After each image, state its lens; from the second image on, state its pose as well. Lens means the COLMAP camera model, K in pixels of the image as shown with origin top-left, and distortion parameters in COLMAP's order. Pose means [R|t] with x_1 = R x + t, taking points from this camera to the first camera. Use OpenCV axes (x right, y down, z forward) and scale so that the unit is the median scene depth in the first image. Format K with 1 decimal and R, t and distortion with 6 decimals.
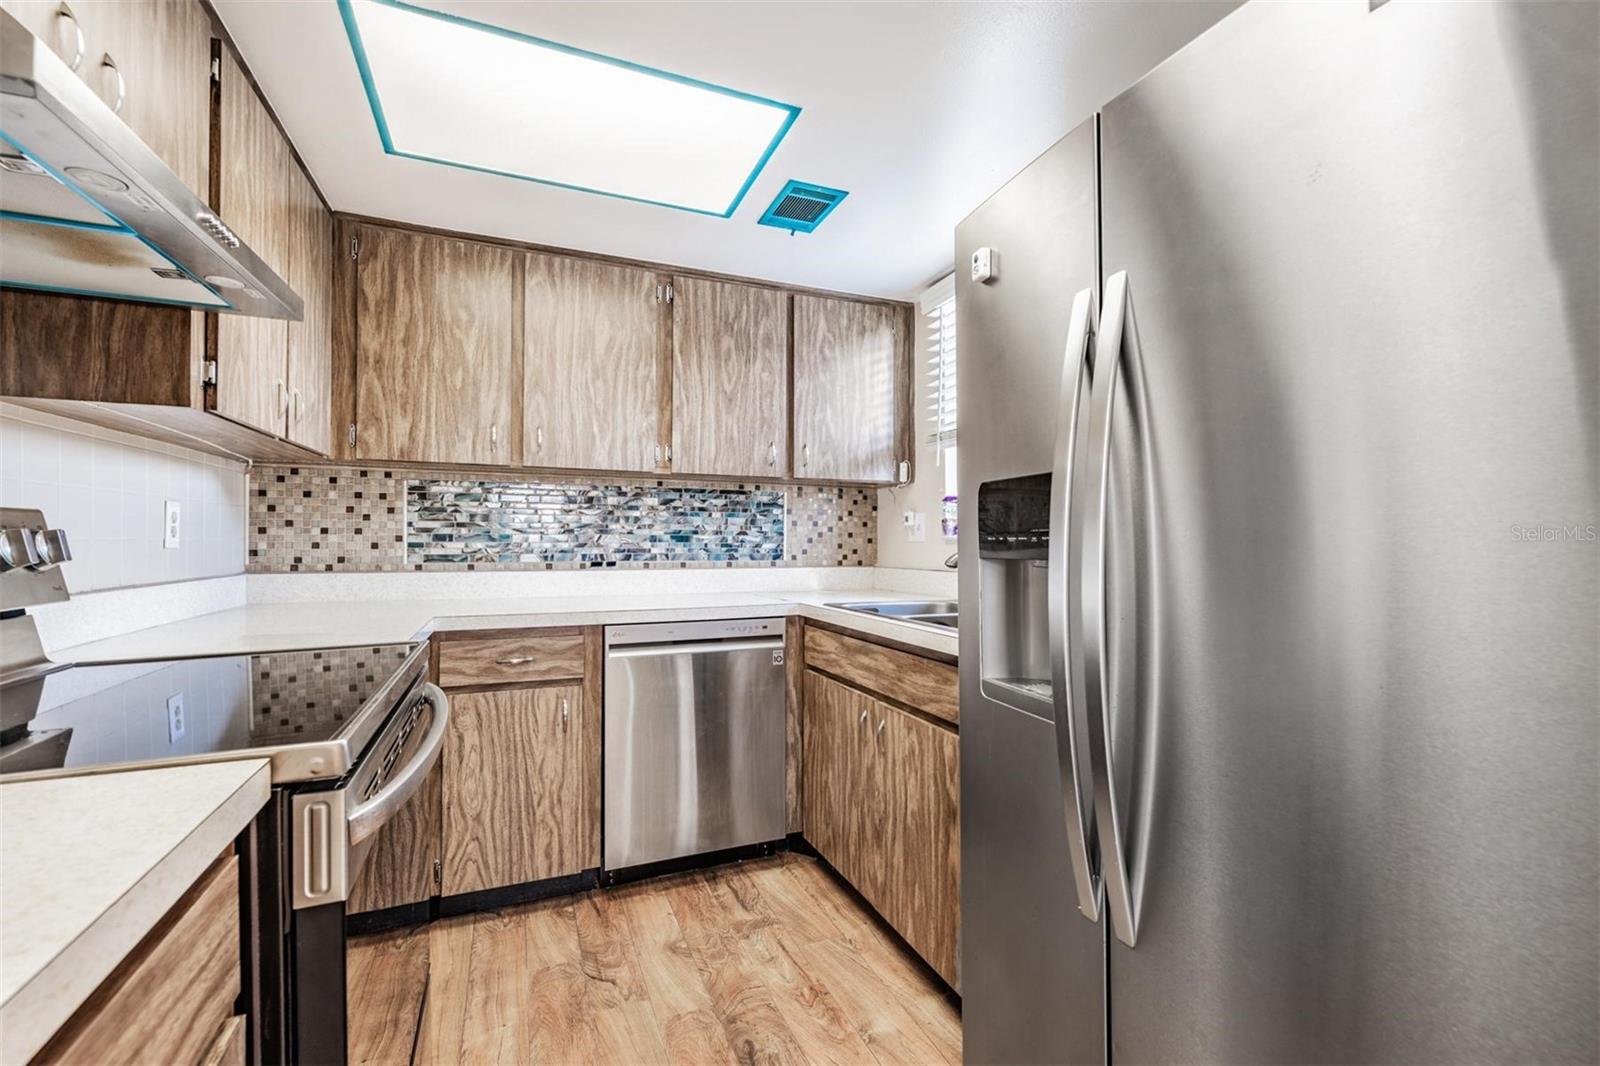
lens RADIAL K [[679.1, 0, 797.1], [0, 679.1, 527.2], [0, 0, 1]] dist [-0.011883, 0.001392]
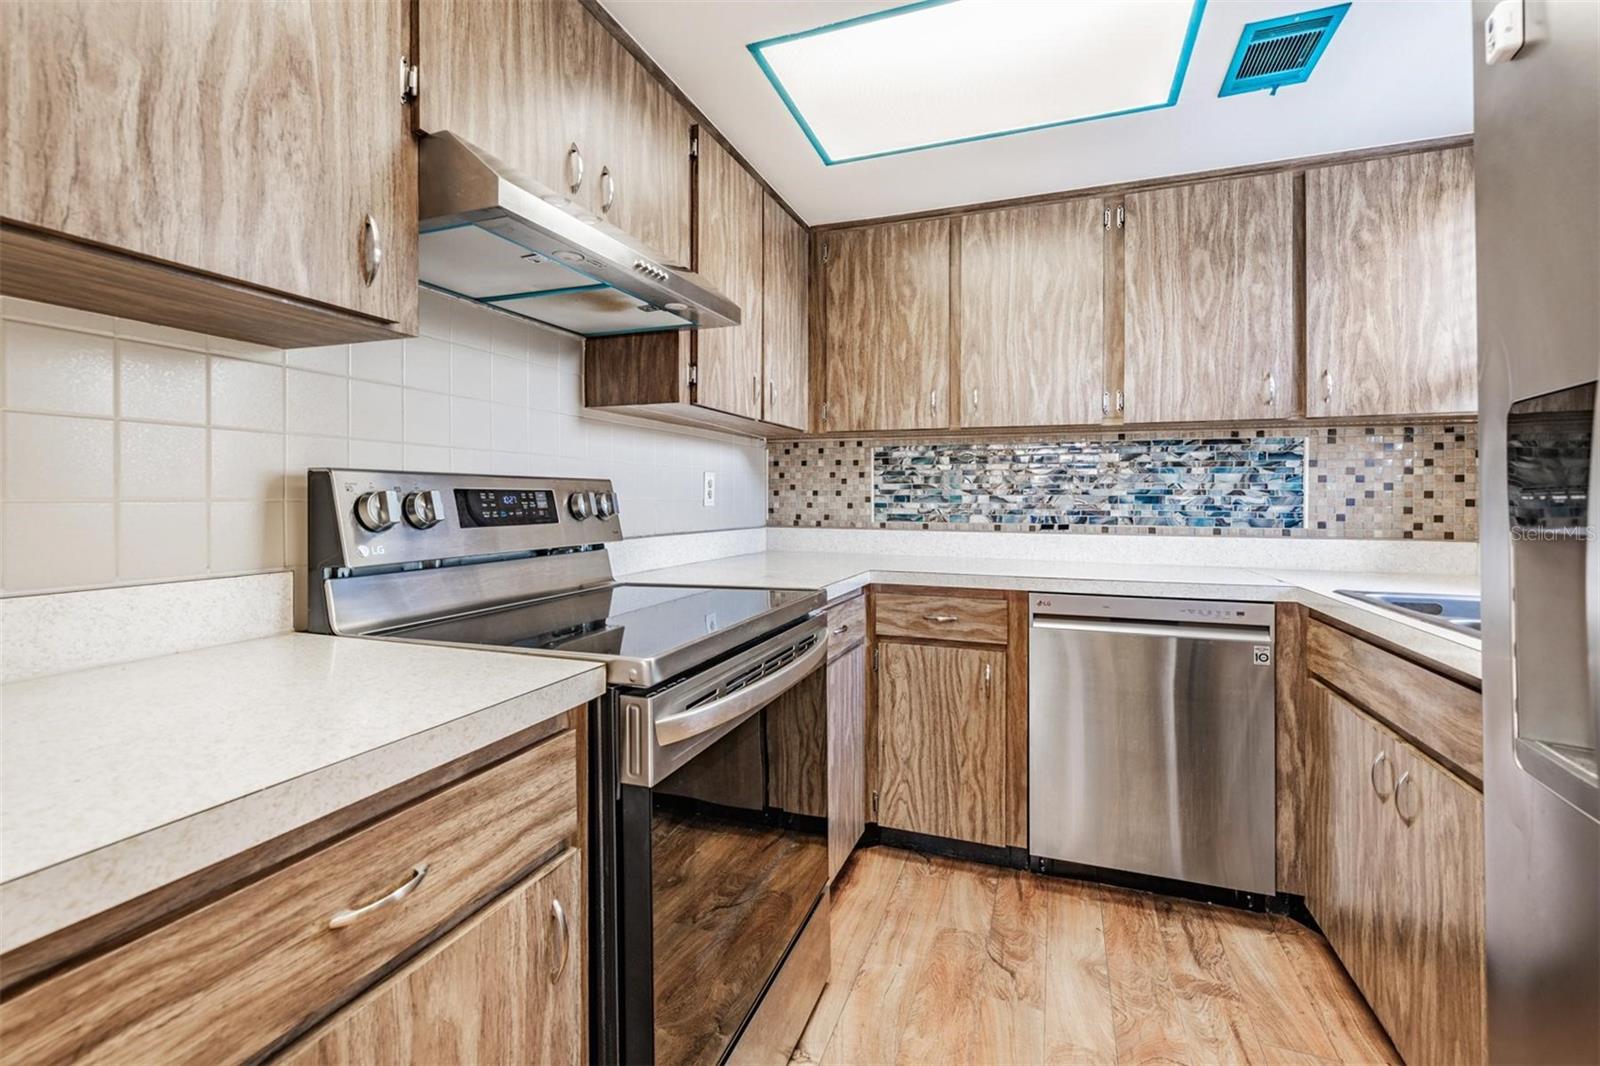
lens RADIAL K [[679.1, 0, 786.0], [0, 679.1, 490.4], [0, 0, 1]] dist [-0.011883, 0.001392]
pose [[0.716824, -0.009740, -0.697186, 0.123516], [0.010551, 0.999939, -0.003121, 0.004083], [0.697174, -0.005119, 0.716884, 0.091122]]
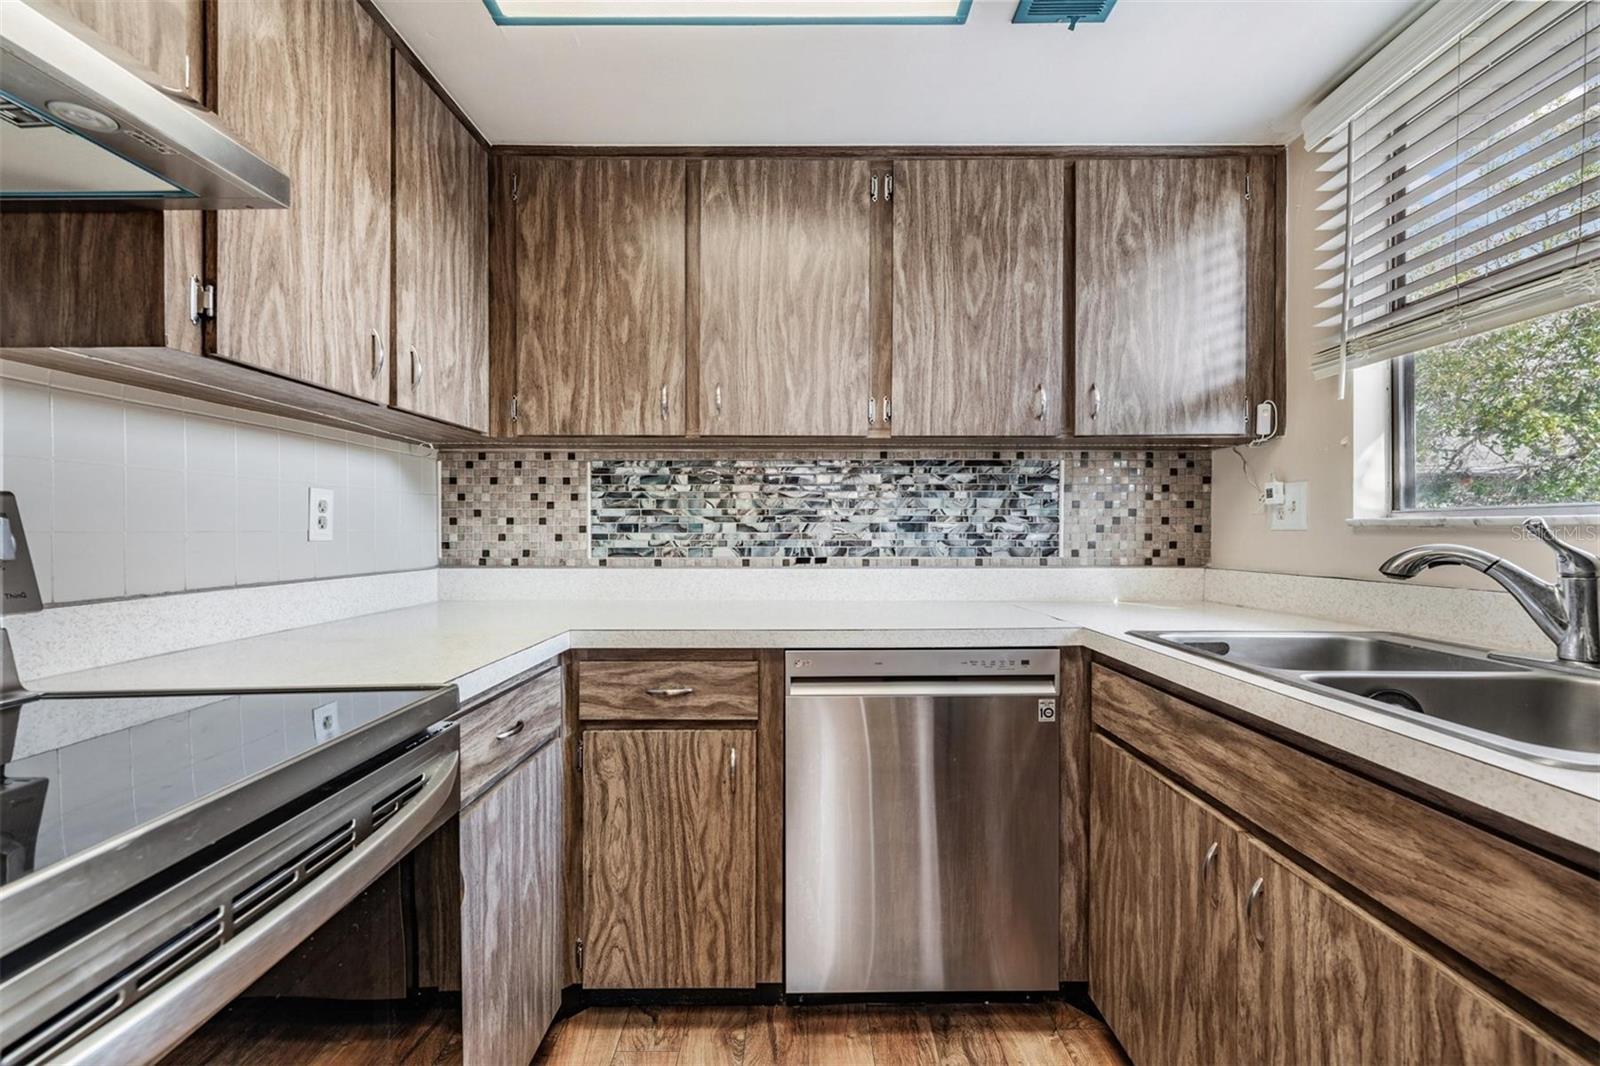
lens RADIAL K [[679.1, 0, 794.8], [0, 679.1, 539.8], [0, 0, 1]] dist [-0.011883, 0.001392]
pose [[0.921102, 0.000689, -0.389321, 0.001151], [0.011567, 0.999509, 0.029136, 0.009298], [0.389150, -0.031341, 0.920641, 0.336706]]
